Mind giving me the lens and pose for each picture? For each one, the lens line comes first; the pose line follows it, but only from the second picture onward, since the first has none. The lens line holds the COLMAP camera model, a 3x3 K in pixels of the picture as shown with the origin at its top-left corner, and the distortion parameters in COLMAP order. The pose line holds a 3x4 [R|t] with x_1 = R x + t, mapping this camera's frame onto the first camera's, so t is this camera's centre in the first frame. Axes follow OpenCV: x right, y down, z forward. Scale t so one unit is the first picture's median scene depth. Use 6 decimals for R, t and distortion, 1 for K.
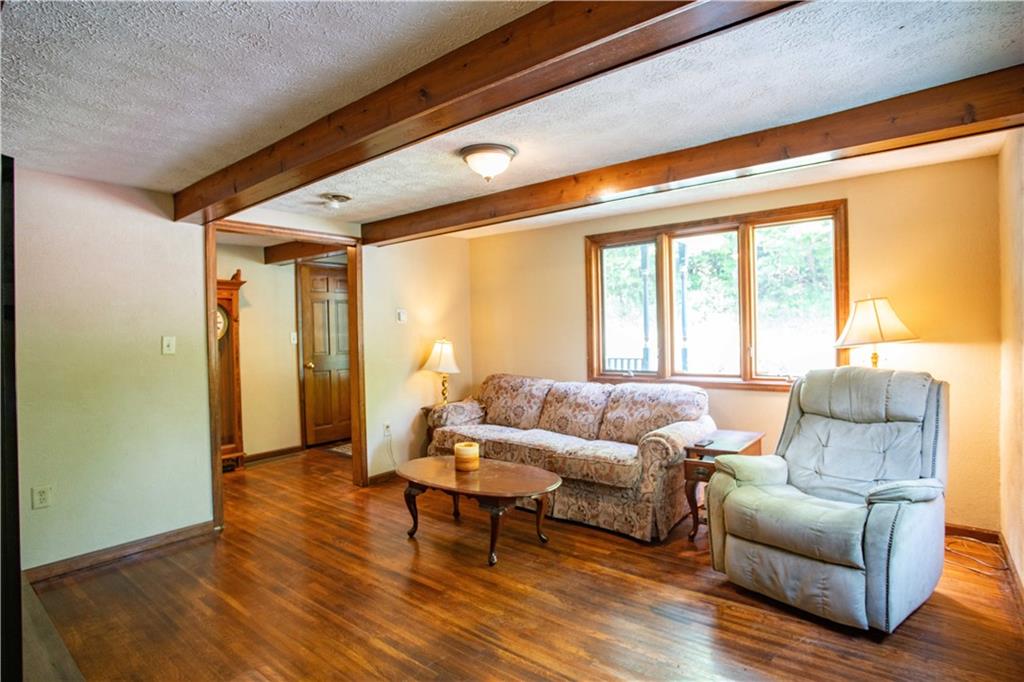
lens RADIAL K [[534.1, 0, 512.0], [0, 534.1, 341.0], [0, 0, 1]] dist [0.000165, 0.000026]
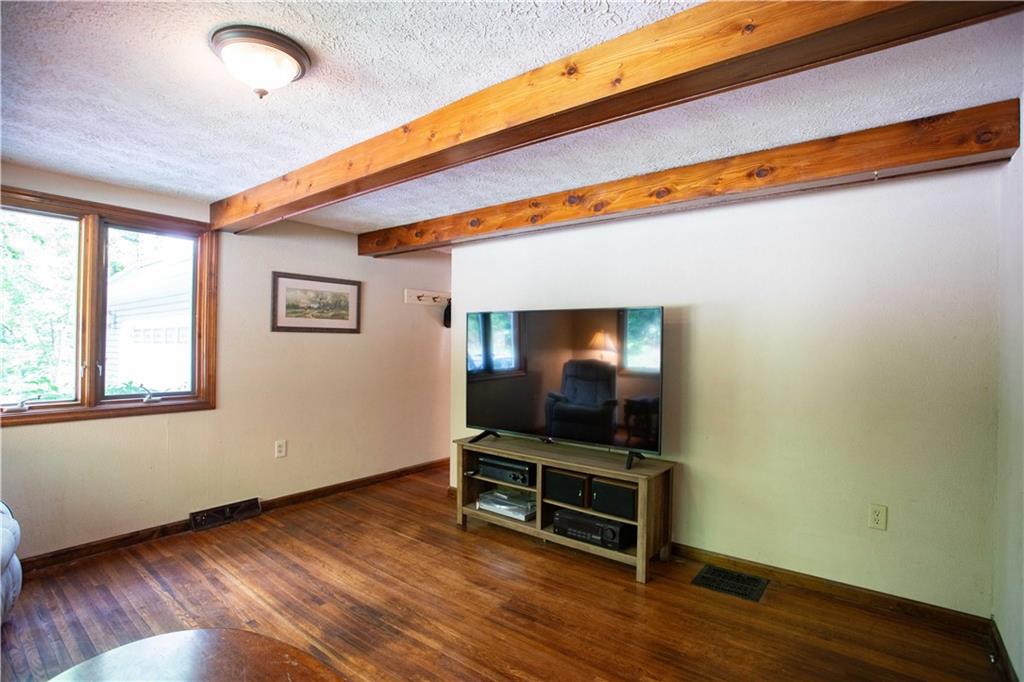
lens RADIAL K [[495.8, 0, 519.7], [0, 495.8, 341.7], [0, 0, 1]] dist [-0.091290, 0.038572]
pose [[-0.999228, 0.011918, -0.037446, -0.406929], [0.011538, 0.999880, 0.010356, -0.028805], [0.037565, 0.009916, -0.999245, 2.004864]]
